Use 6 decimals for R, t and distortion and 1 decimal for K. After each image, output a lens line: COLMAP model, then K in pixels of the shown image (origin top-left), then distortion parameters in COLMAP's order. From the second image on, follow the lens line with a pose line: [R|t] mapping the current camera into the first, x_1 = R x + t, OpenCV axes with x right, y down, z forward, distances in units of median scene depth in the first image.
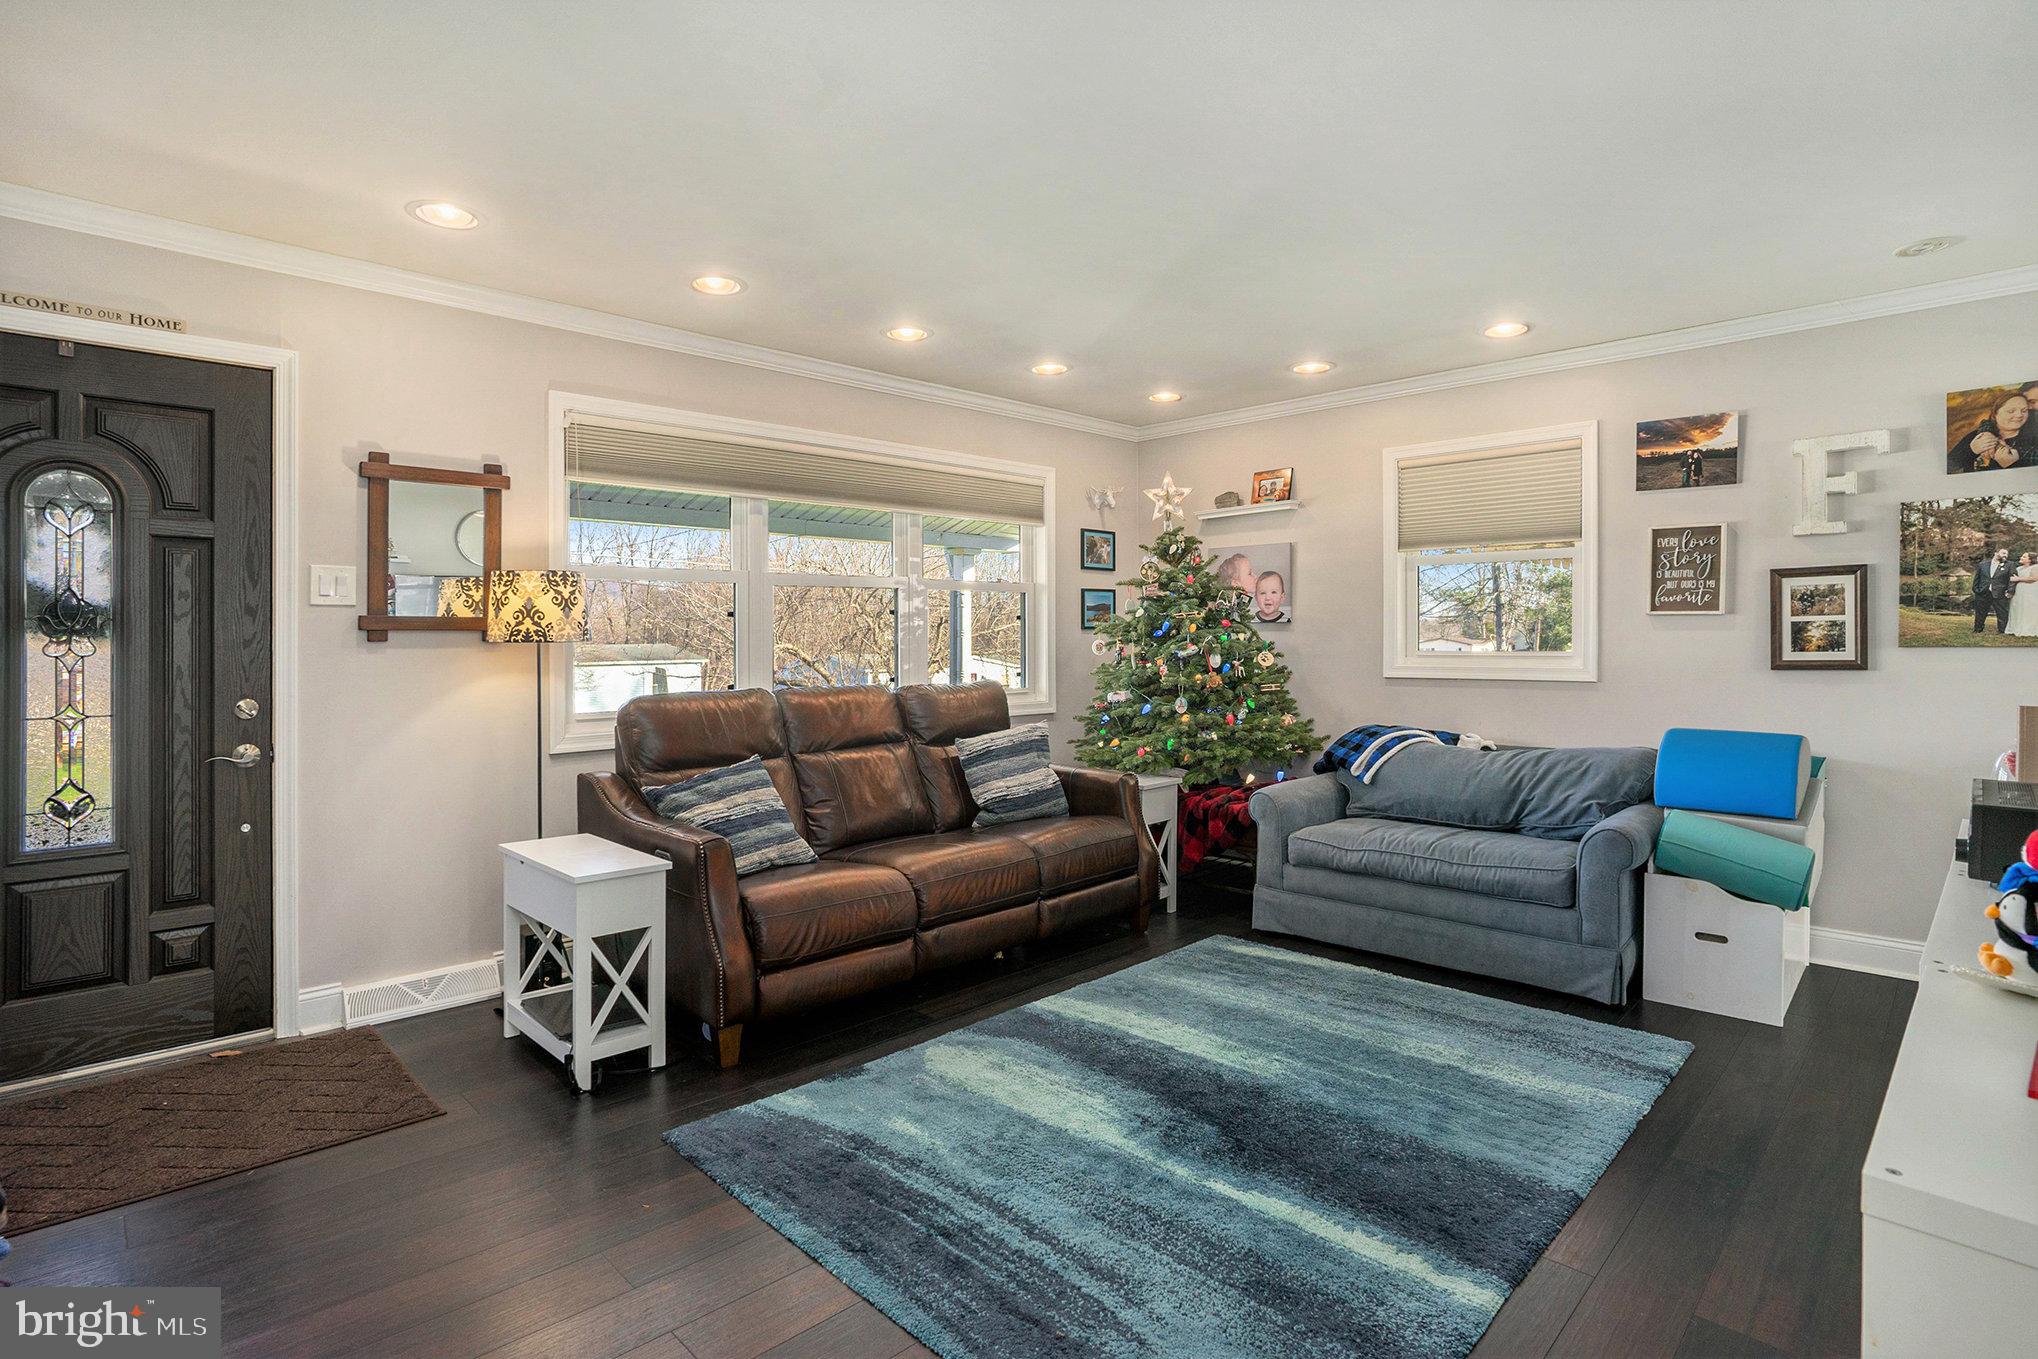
lens RADIAL K [[1026.4, 0, 1019.0], [0, 1026.4, 679.5], [0, 0, 1]] dist [-0.076656, 0.035324]
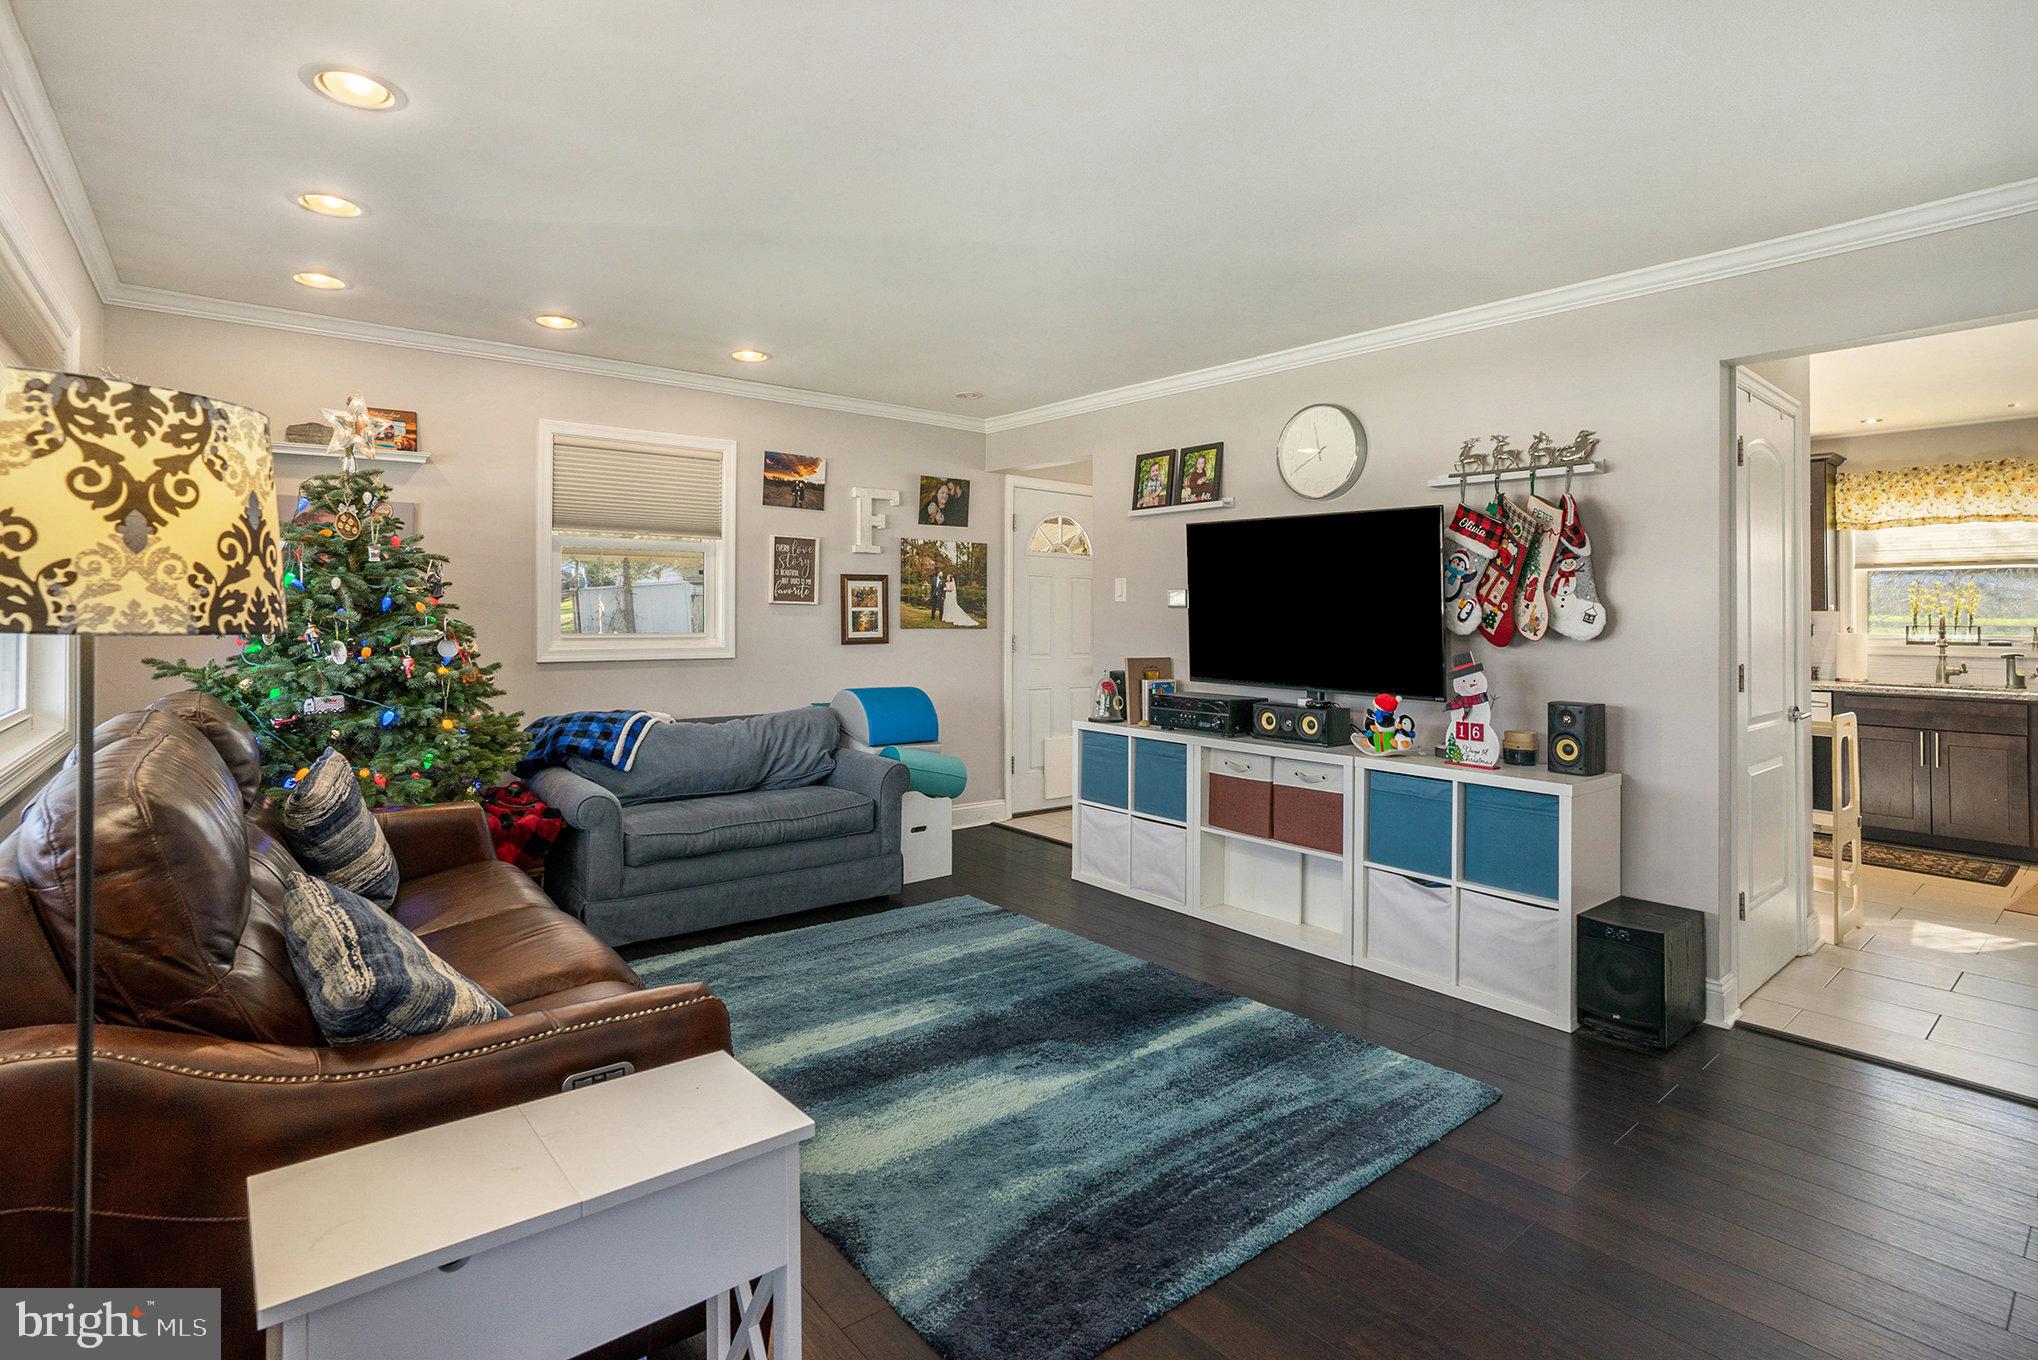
lens RADIAL K [[1004.1, 0, 1020.3], [0, 1004.1, 614.8], [0, 0, 1]] dist [-0.079633, 0.032723]
pose [[0.094353, 0.009925, 0.995489, -0.693605], [0.031408, 0.999423, -0.012941, -0.027710], [-0.995043, 0.032488, 0.093987, 0.655092]]
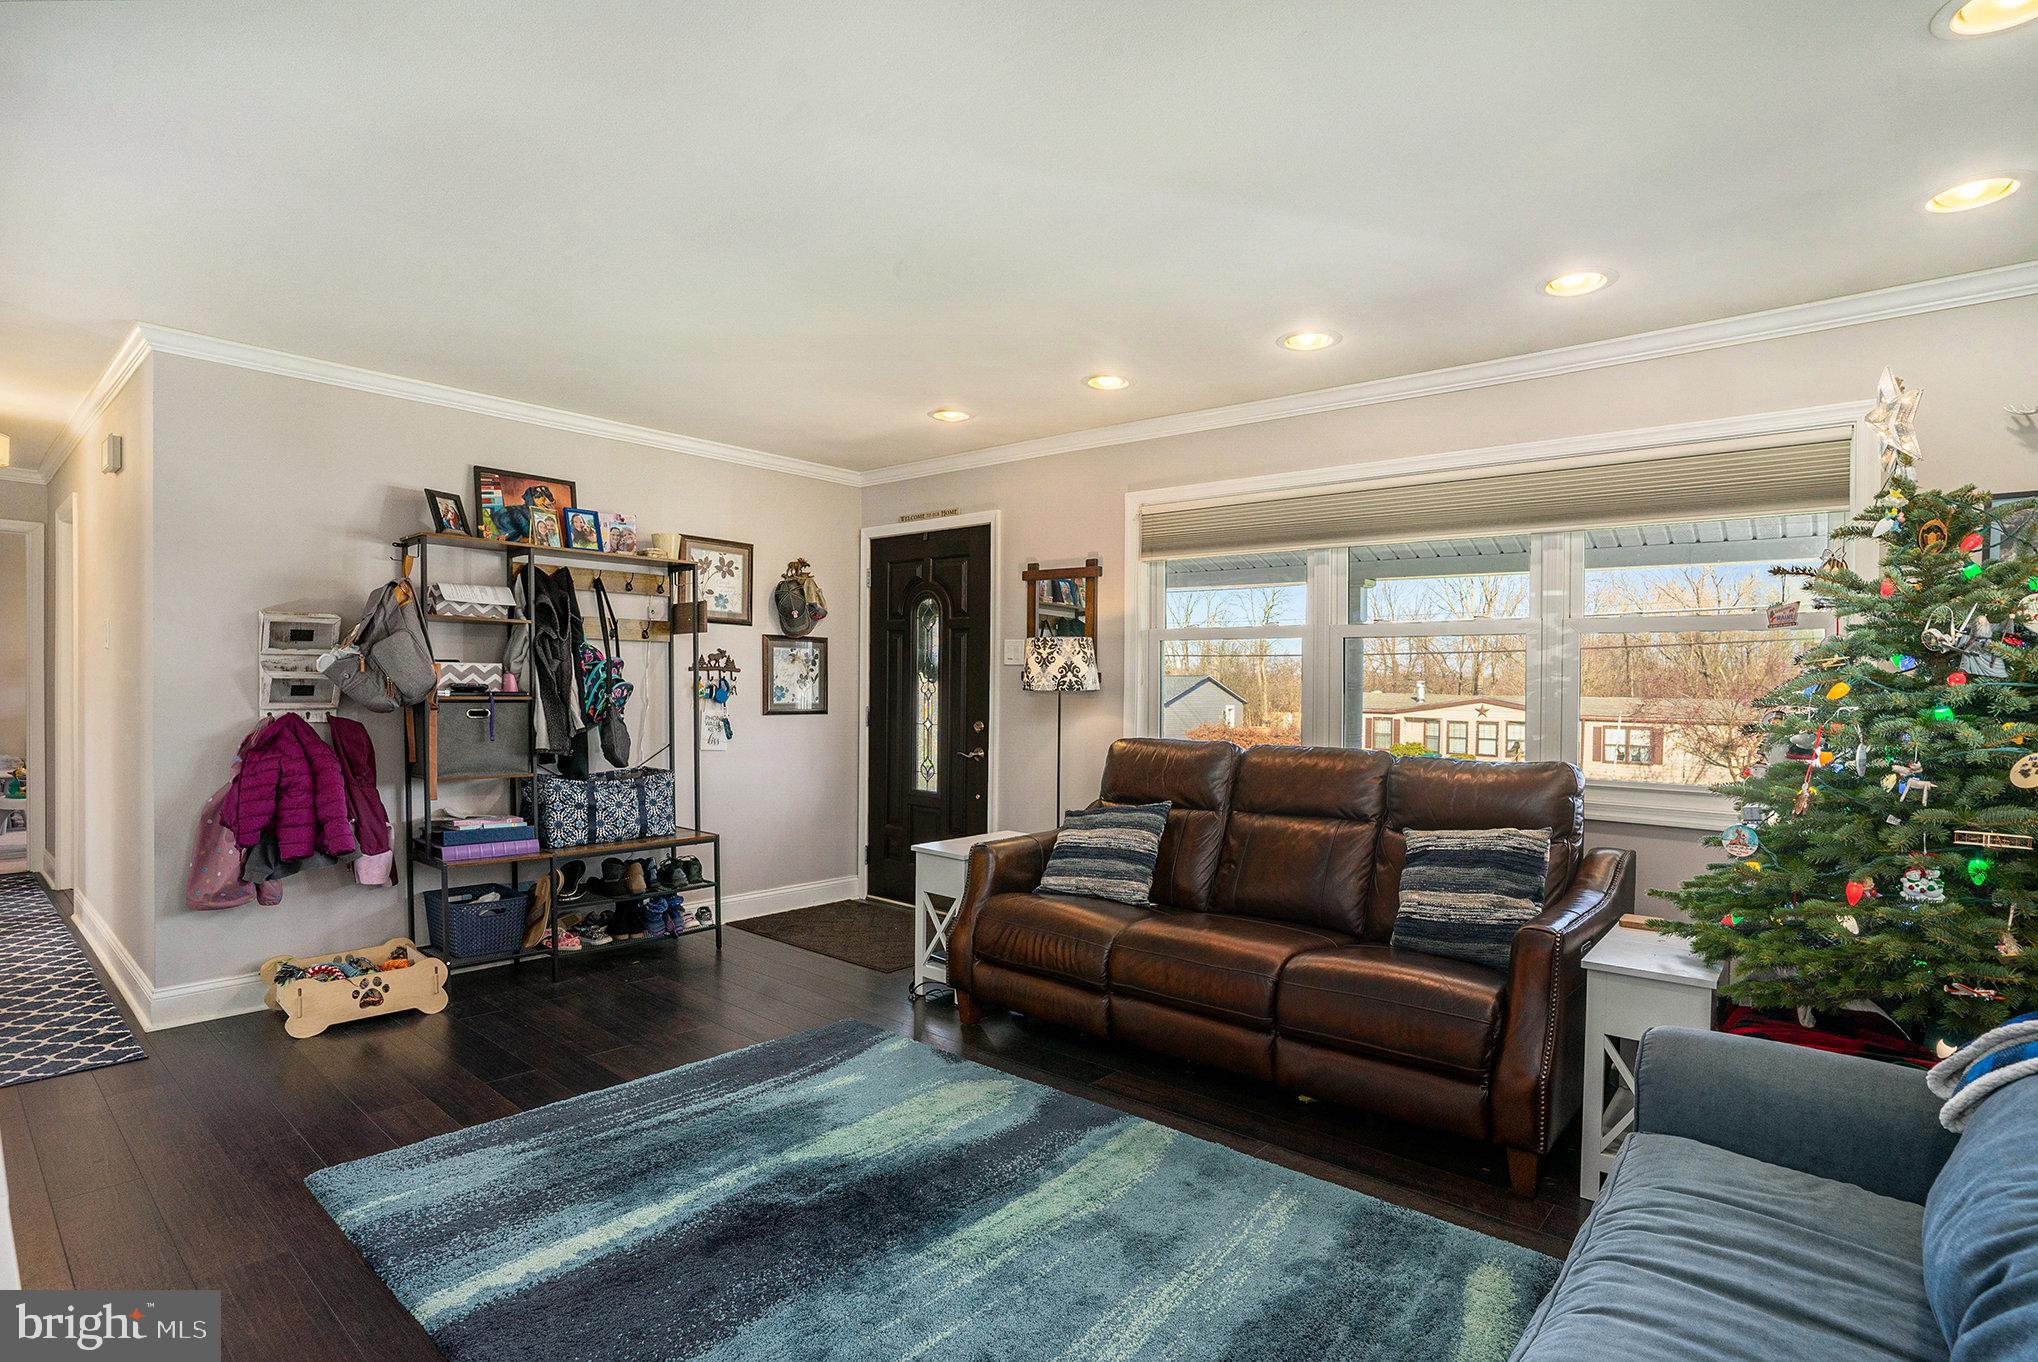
lens RADIAL K [[1026.4, 0, 1019.0], [0, 1026.4, 681.0], [0, 0, 1]] dist [-0.076656, 0.035324]
pose [[0.075858, 0.004416, -0.997109, 0.838327], [-0.060979, 0.998139, -0.000218, -0.043200], [0.995252, 0.060819, 0.075986, 0.797371]]
